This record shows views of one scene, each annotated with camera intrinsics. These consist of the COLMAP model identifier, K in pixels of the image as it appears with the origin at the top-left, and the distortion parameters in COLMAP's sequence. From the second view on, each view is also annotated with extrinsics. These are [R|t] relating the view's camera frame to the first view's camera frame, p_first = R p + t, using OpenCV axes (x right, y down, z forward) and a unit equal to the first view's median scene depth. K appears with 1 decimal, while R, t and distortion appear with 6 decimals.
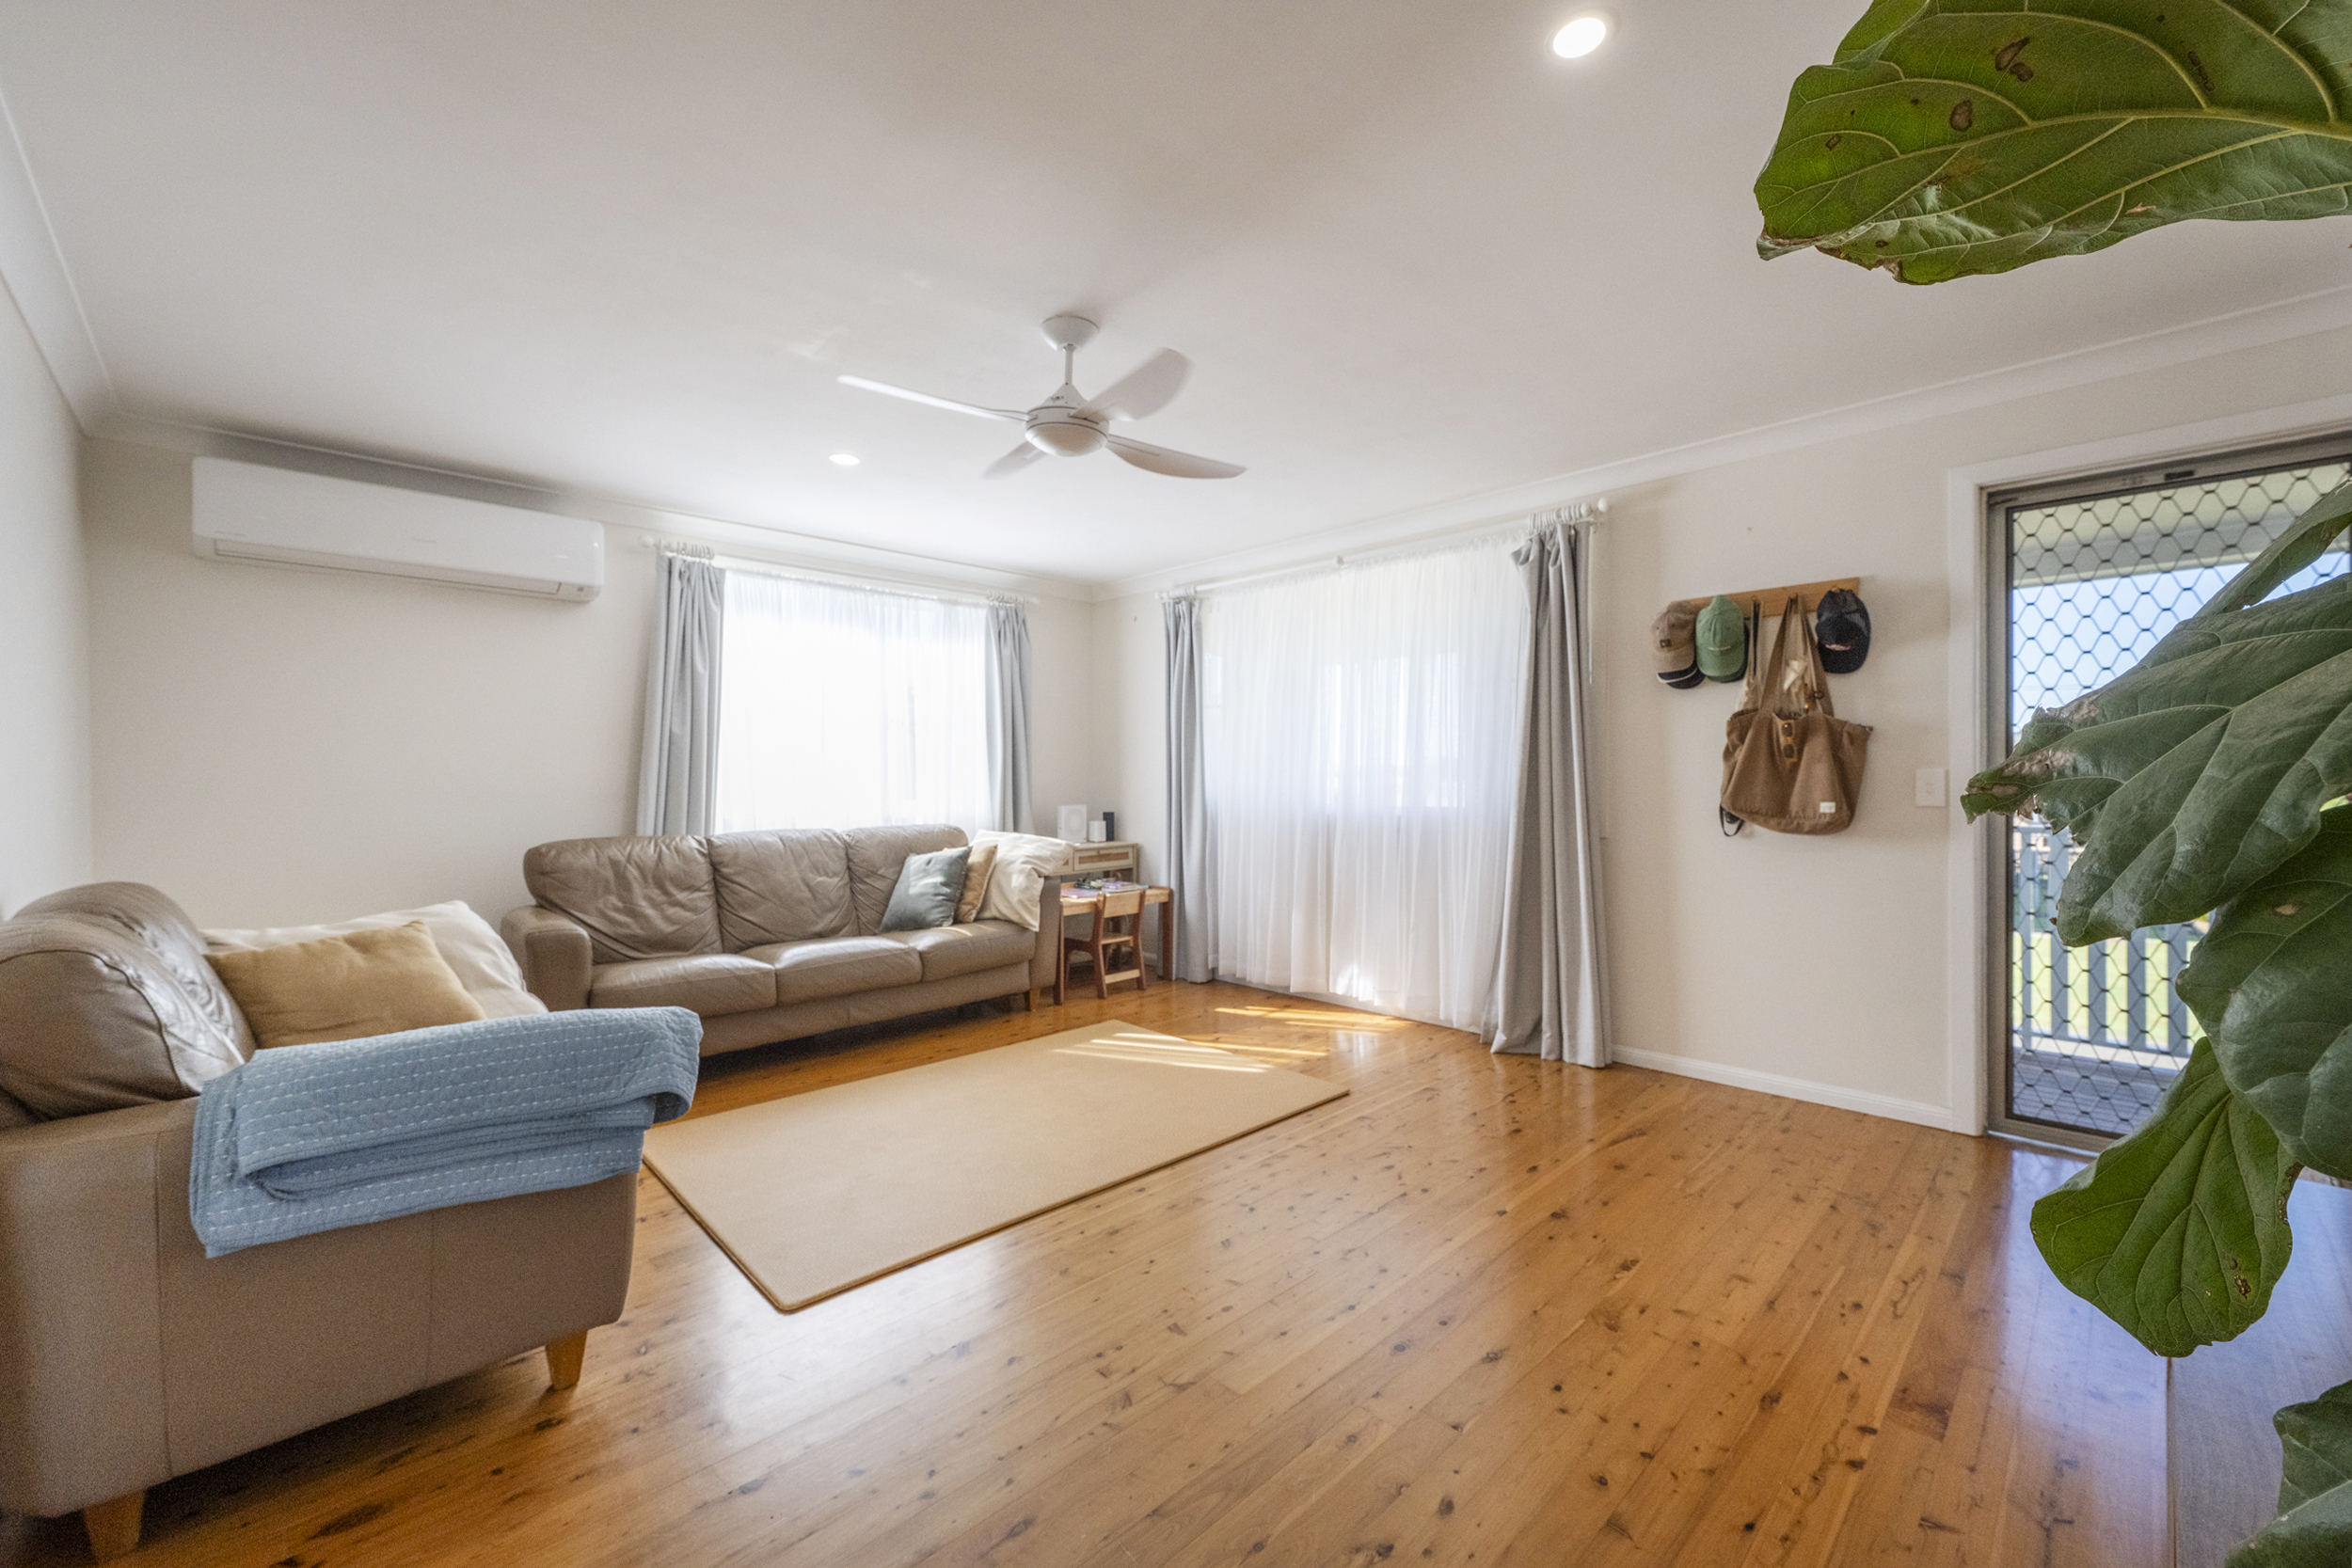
lens RADIAL K [[954.1, 0, 1195.9], [0, 954.1, 781.1], [0, 0, 1]] dist [0.001926, 0.000159]
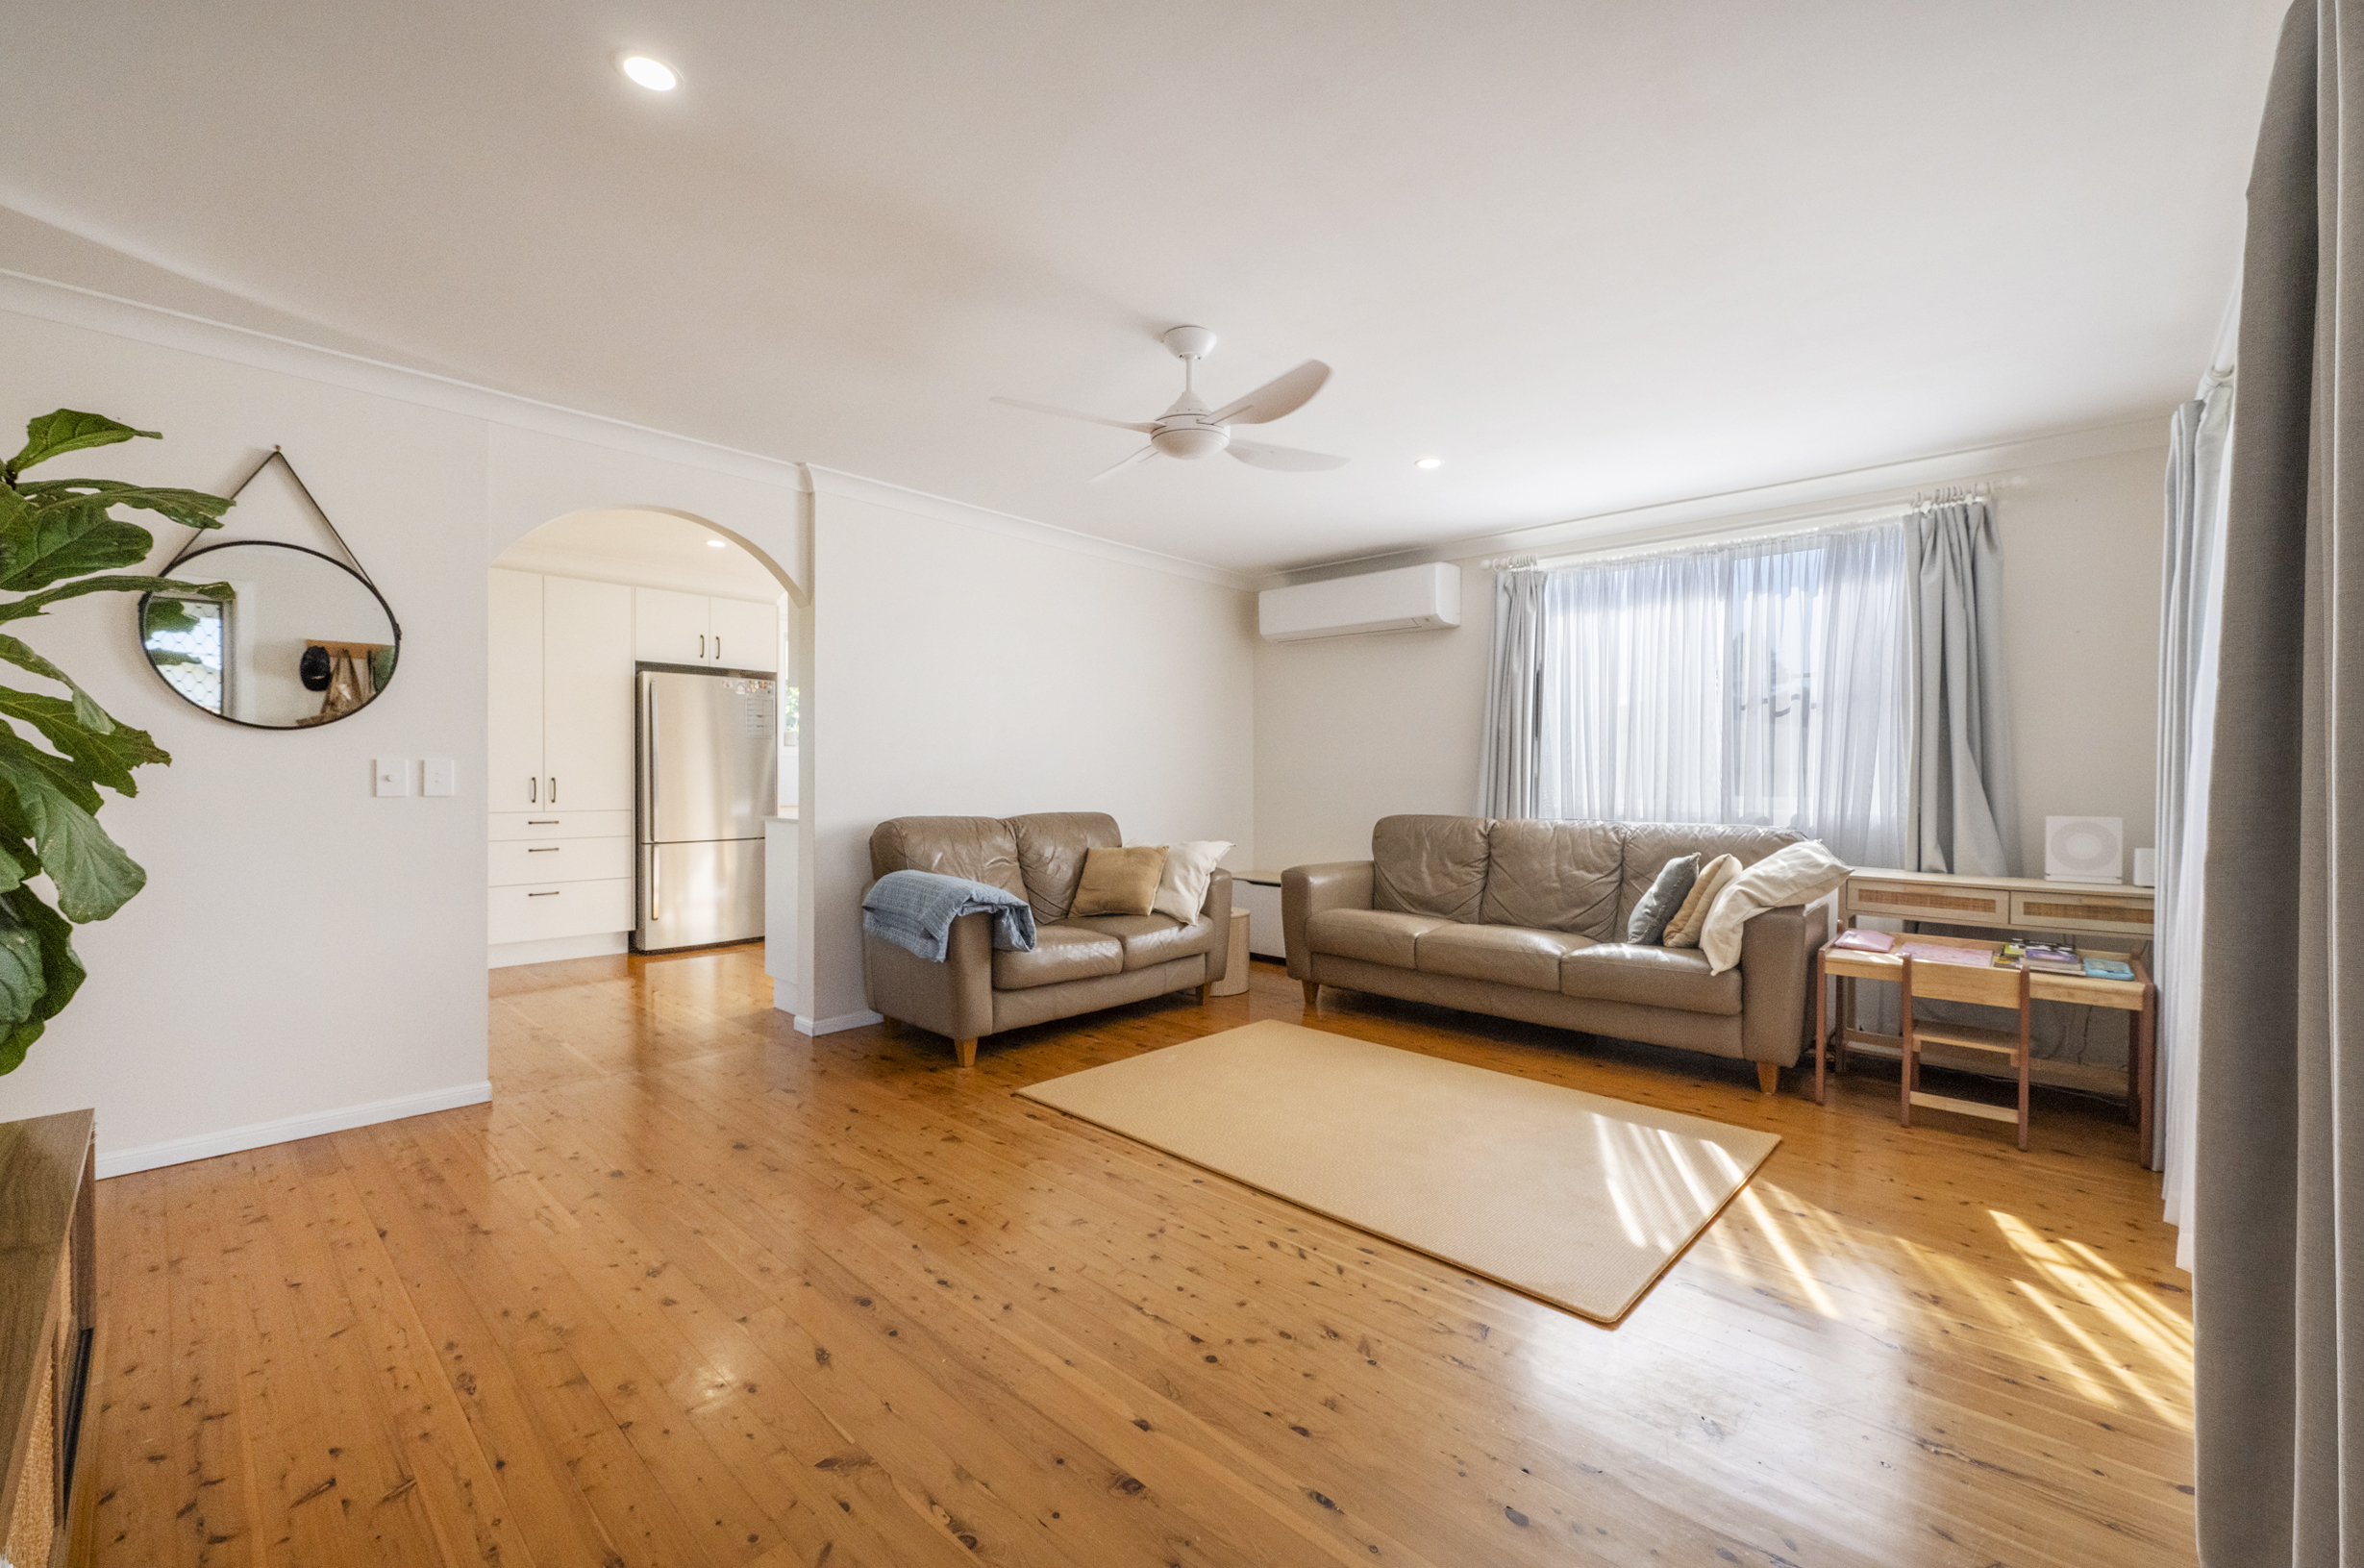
lens RADIAL K [[959.1, 0, 1202.0], [0, 959.1, 781.1], [0, 0, 1]] dist [0.001926, 0.000159]
pose [[0.035769, 0.009745, -0.999313, 0.593030], [-0.008714, 0.999917, 0.009439, 0.004488], [0.999322, 0.008370, 0.035851, 0.618765]]
